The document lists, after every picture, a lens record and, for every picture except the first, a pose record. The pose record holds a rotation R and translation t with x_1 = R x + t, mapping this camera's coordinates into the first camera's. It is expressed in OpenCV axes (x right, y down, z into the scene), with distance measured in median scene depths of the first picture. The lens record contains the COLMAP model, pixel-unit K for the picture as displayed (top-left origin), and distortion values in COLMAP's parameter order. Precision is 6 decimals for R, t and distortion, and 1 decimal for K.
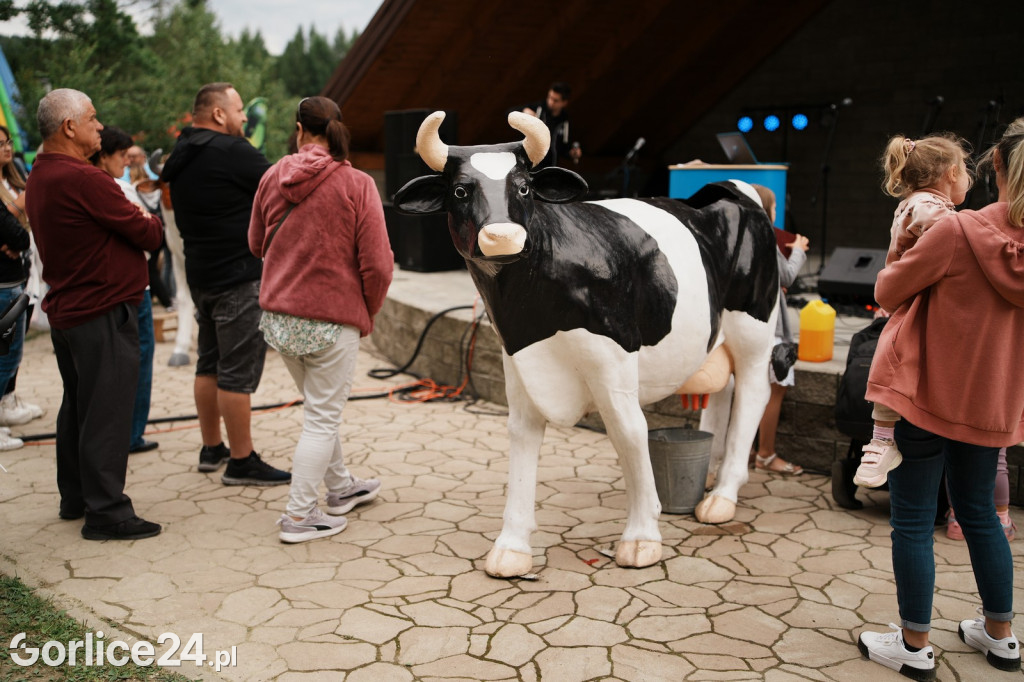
lens RADIAL K [[1327.4, 0, 512.0], [0, 1327.4, 341.0], [0, 0, 1]] dist [0.257215, 0.032027]
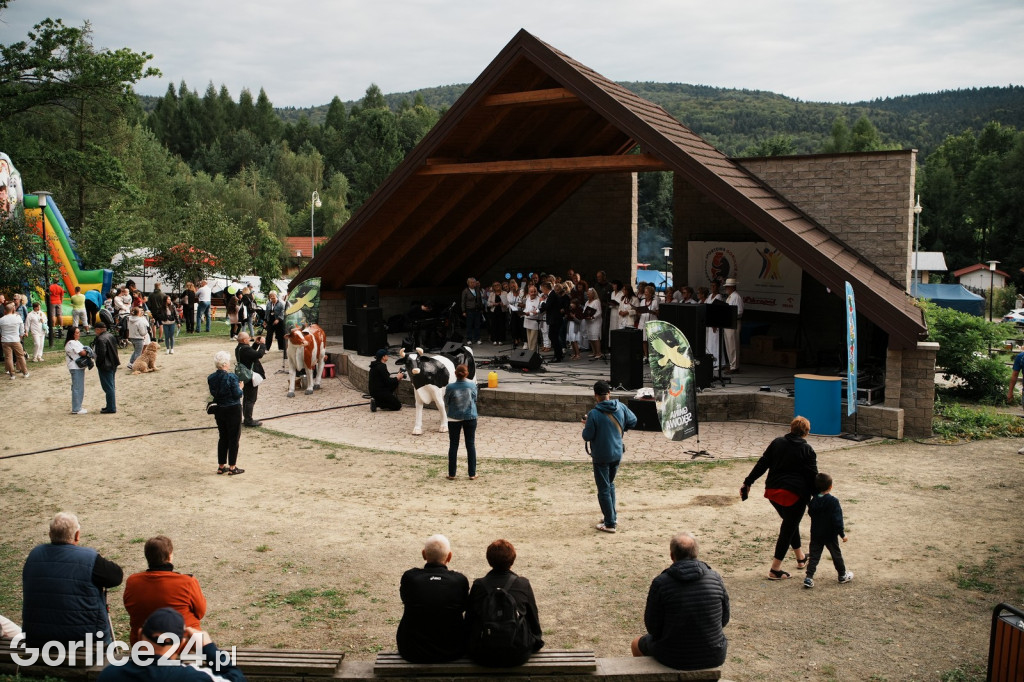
lens RADIAL K [[1327.4, 0, 512.0], [0, 1327.4, 341.0], [0, 0, 1]] dist [0.257215, 0.032027]
pose [[0.994866, -0.028435, 0.097125, -0.130032], [0.030897, 0.999236, -0.023935, -0.042749], [-0.096370, 0.026813, 0.994984, -4.206467]]
